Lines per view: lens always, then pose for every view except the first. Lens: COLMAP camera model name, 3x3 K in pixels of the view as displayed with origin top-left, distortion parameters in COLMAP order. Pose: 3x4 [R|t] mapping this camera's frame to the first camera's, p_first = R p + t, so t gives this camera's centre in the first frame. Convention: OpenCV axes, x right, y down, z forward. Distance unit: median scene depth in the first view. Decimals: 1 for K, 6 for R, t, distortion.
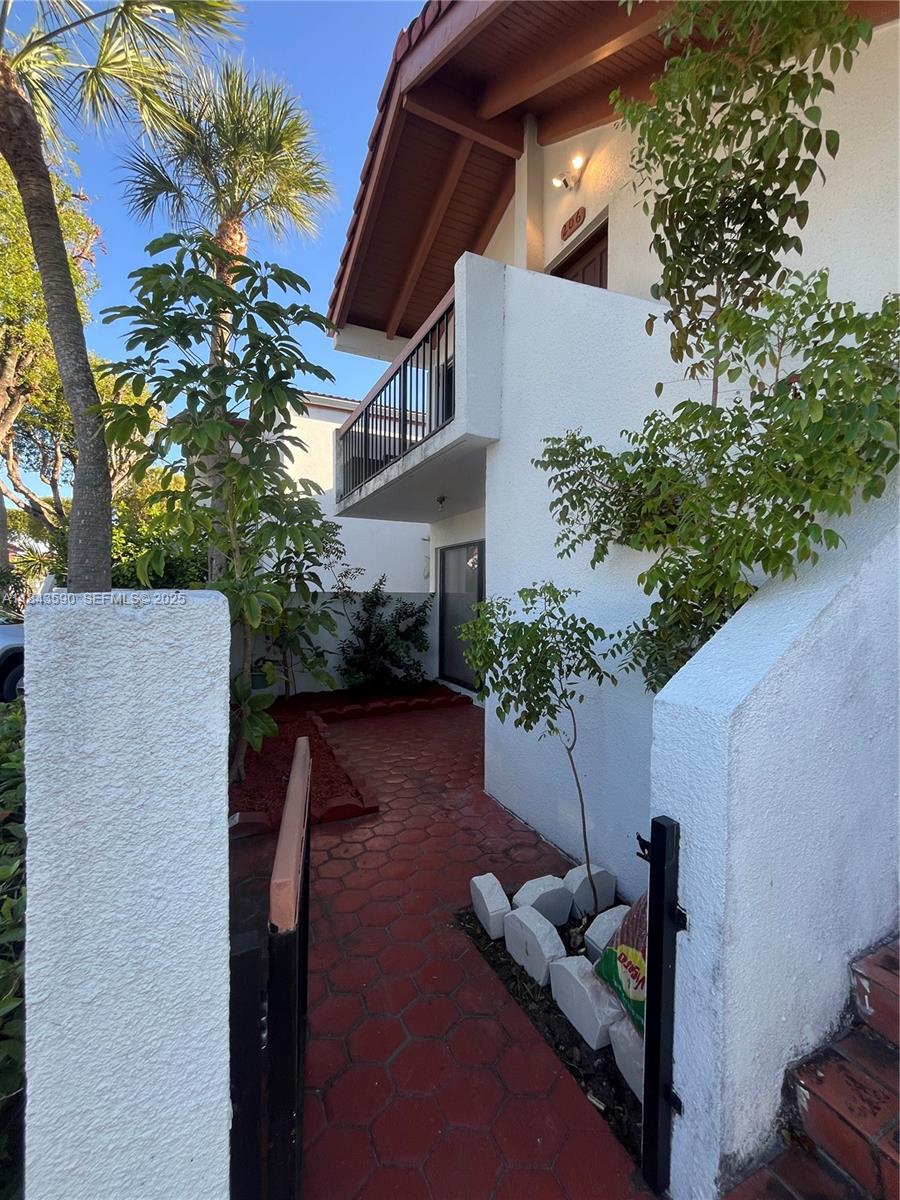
lens RADIAL K [[487.1, 0, 444.6], [0, 487.1, 601.8], [0, 0, 1]] dist [-0.003276, 0.000623]
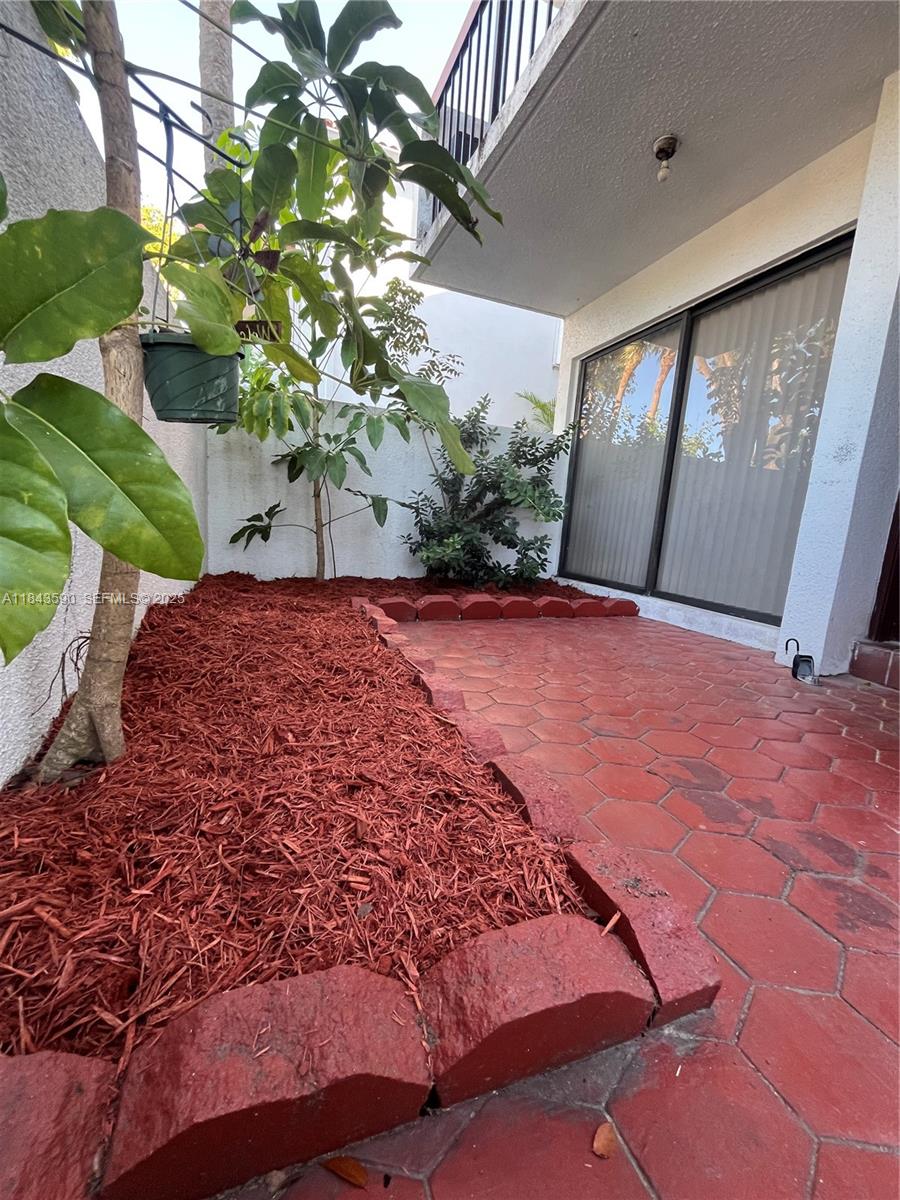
lens RADIAL K [[487.1, 0, 451.4], [0, 487.1, 598.6], [0, 0, 1]] dist [-0.003276, 0.000623]
pose [[0.994794, 0.077552, -0.066114, -0.125947], [-0.068100, 0.988521, 0.134863, 0.131276], [0.075814, -0.129659, 0.988656, 0.431427]]
